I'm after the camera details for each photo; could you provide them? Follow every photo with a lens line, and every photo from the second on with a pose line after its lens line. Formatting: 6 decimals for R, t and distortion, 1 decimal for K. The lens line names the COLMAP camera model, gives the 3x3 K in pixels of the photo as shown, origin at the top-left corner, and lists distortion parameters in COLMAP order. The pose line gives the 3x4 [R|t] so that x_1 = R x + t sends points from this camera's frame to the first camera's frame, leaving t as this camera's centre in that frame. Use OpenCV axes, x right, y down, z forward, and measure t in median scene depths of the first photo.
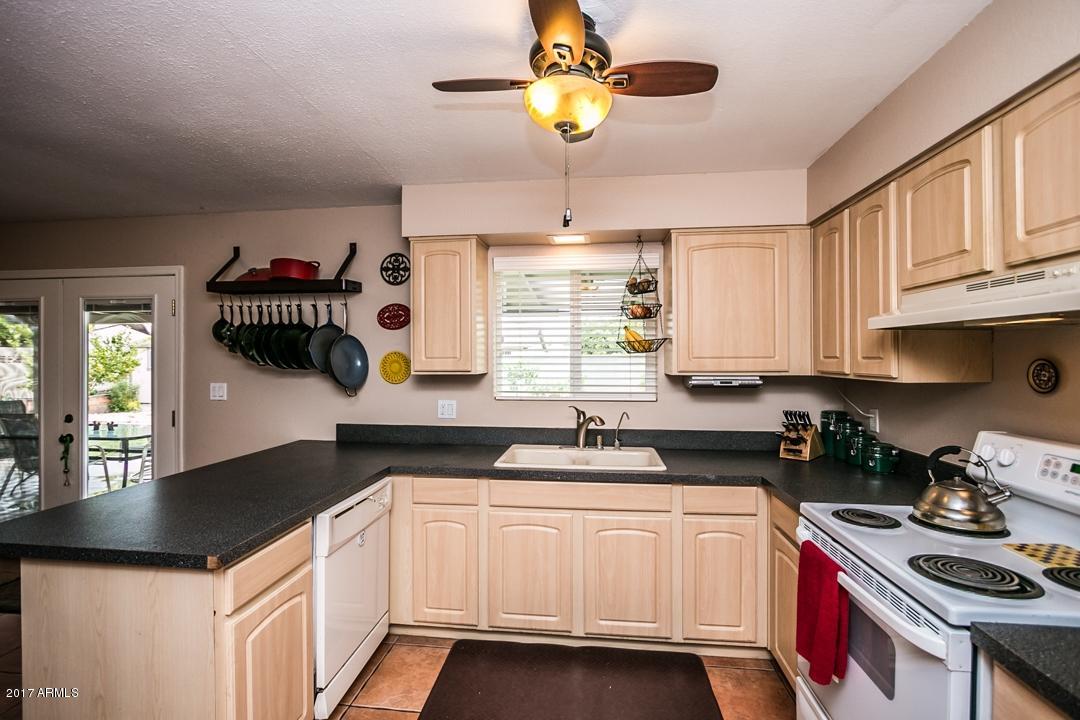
lens RADIAL K [[509.3, 0, 537.1], [0, 509.3, 357.4], [0, 0, 1]] dist [-0.018415, -0.000430]
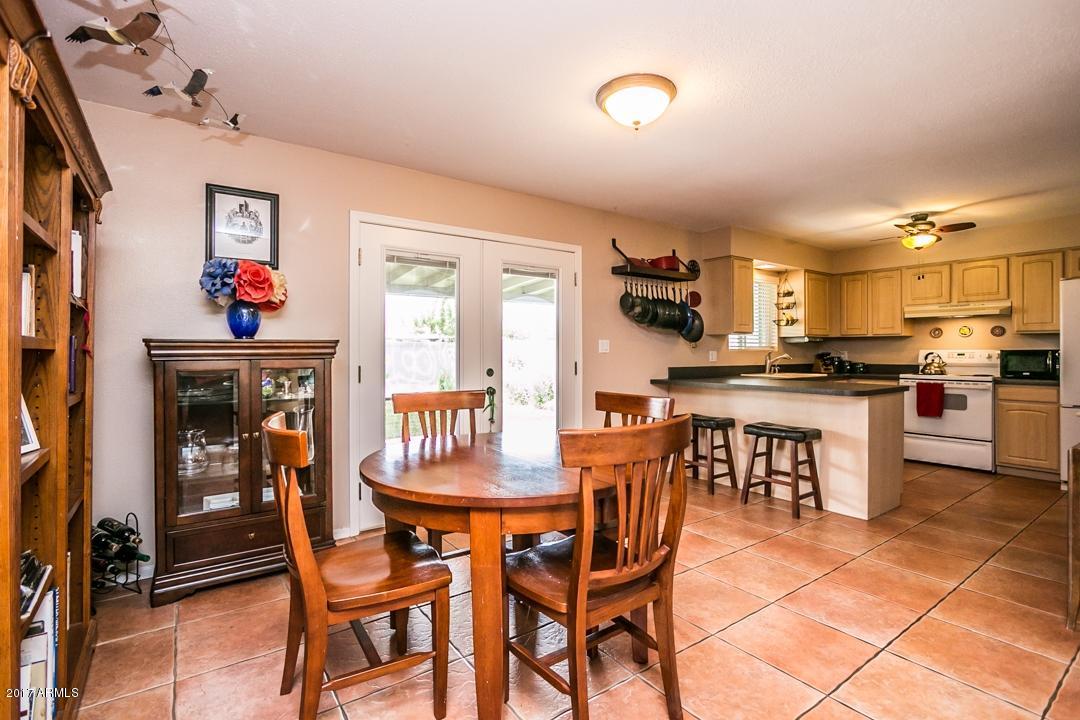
lens RADIAL K [[509.3, 0, 535.3], [0, 509.3, 350.7], [0, 0, 1]] dist [-0.018415, -0.000430]
pose [[0.744371, 0.000963, 0.667765, -1.731986], [-0.000820, 1.000000, -0.000528, 0.083549], [-0.667765, -0.000154, 0.744372, 0.135685]]
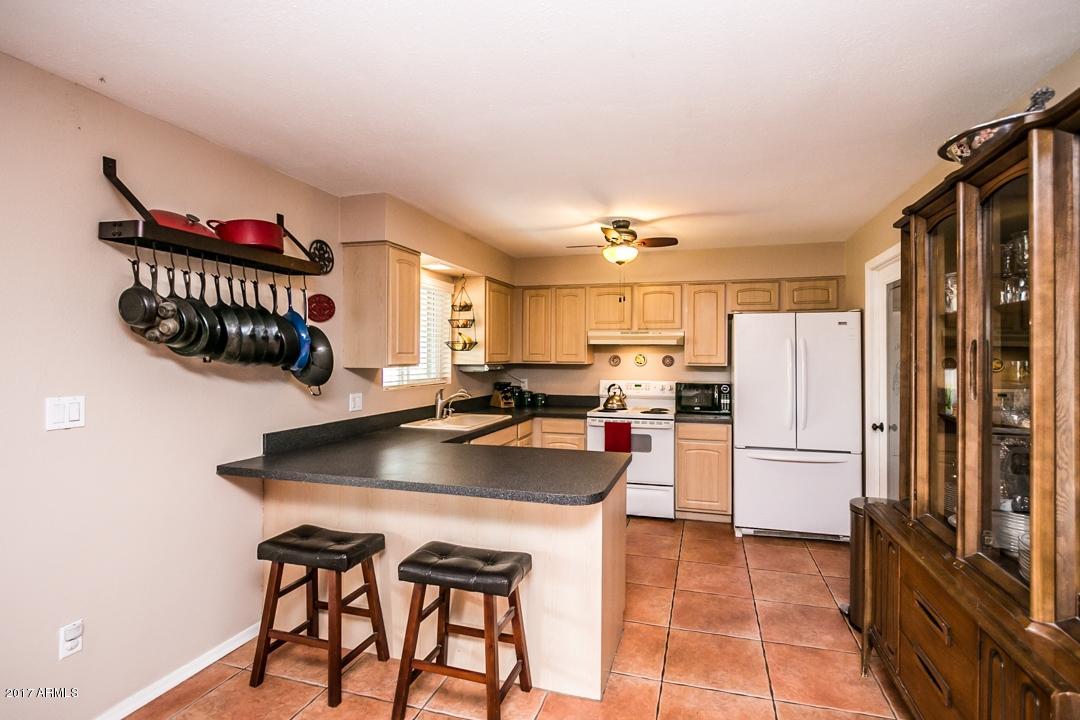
lens RADIAL K [[509.3, 0, 569.4], [0, 509.3, 351.1], [0, 0, 1]] dist [-0.018415, -0.000430]
pose [[0.150889, 0.009382, 0.988506, -1.128746], [-0.007172, 0.999939, -0.008396, 0.002686], [-0.988525, -0.005823, 0.150947, 0.409495]]
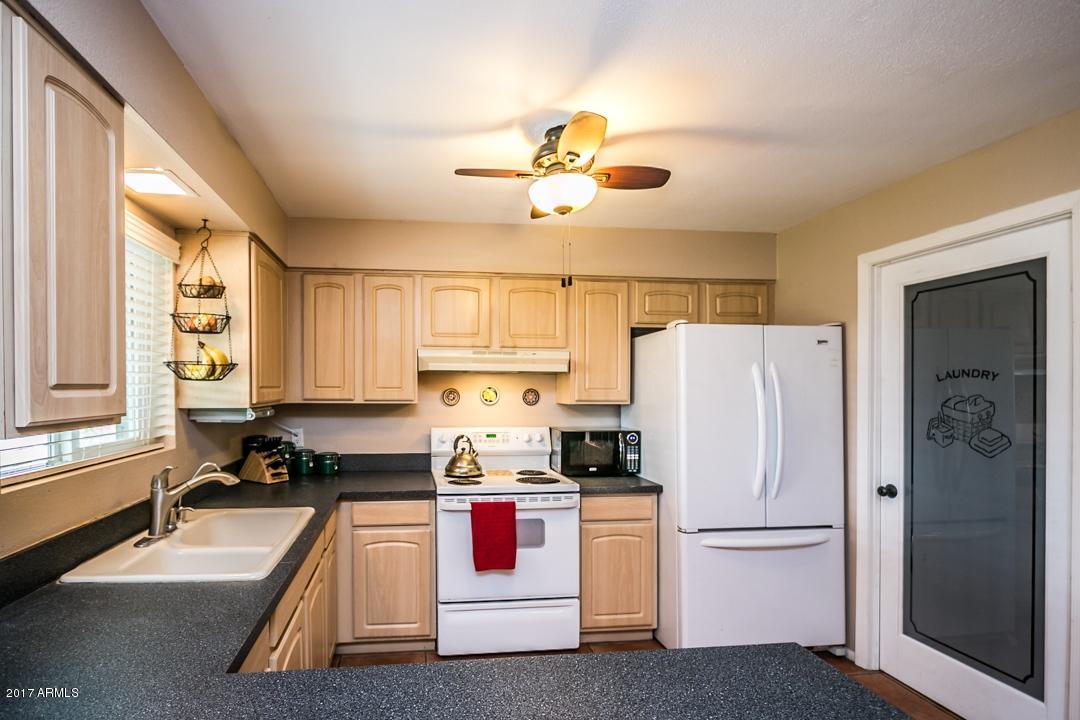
lens RADIAL K [[509.3, 0, 444.1], [0, 509.3, 396.2], [0, 0, 1]] dist [-0.018415, -0.000430]
pose [[-0.208742, -0.016776, 0.977827, -0.516452], [-0.004589, 0.999859, 0.016174, 0.000170], [-0.977960, -0.001111, -0.208789, 0.737739]]
